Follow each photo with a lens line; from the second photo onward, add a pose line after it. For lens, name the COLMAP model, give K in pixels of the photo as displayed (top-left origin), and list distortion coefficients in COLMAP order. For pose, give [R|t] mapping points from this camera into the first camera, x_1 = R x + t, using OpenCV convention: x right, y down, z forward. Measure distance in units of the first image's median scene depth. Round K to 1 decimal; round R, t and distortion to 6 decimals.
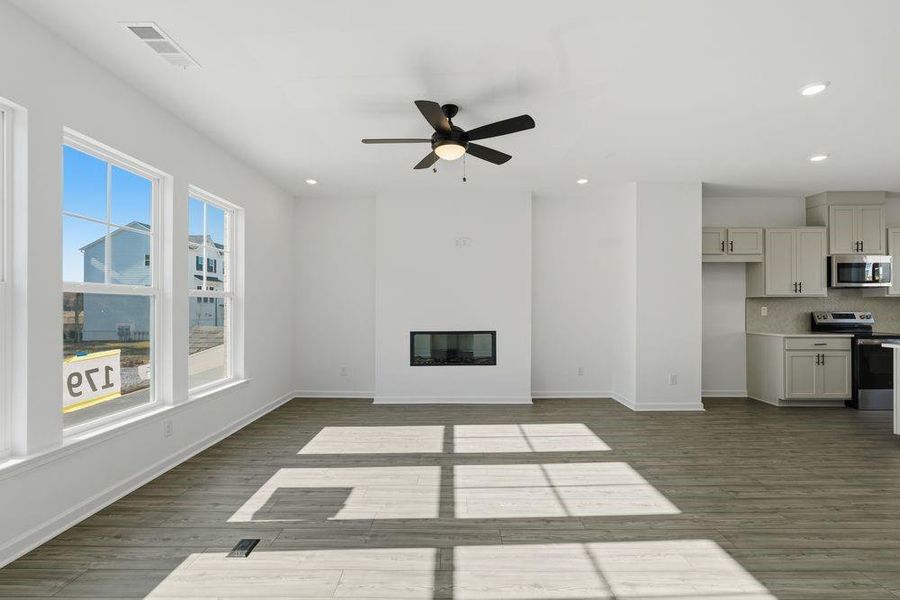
lens RADIAL K [[404.9, 0, 451.8], [0, 404.9, 306.1], [0, 0, 1]] dist [0.001751, 0.001189]
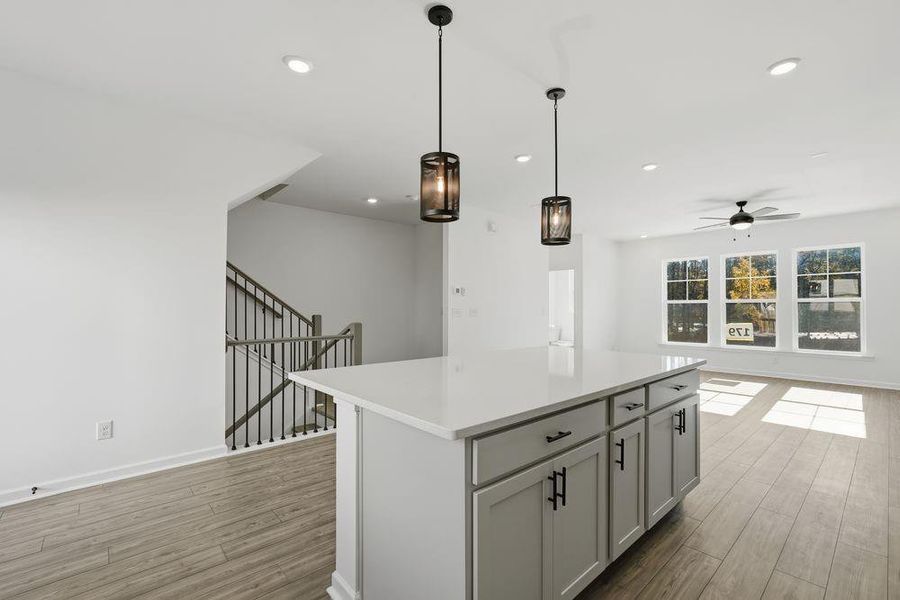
lens RADIAL K [[404.9, 0, 451.8], [0, 404.9, 306.1], [0, 0, 1]] dist [0.001751, 0.001189]
pose [[-0.743947, -0.002345, -0.668234, 1.393643], [0.000218, 0.999993, -0.003752, 0.001236], [0.668238, -0.002937, -0.743941, 0.932151]]
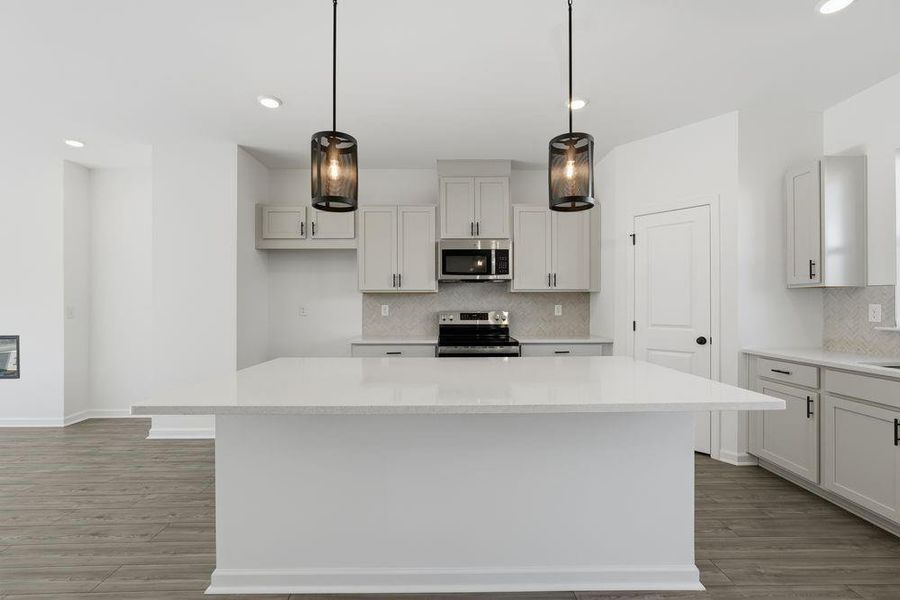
lens RADIAL K [[398.8, 0, 446.7], [0, 398.8, 303.7], [0, 0, 1]] dist [-0.000413, 0.000179]
pose [[0.999990, -0.001140, -0.004372, 1.006276], [0.001140, 0.999999, 0.000018, -0.000812], [0.004372, -0.000023, 0.999990, 0.229893]]
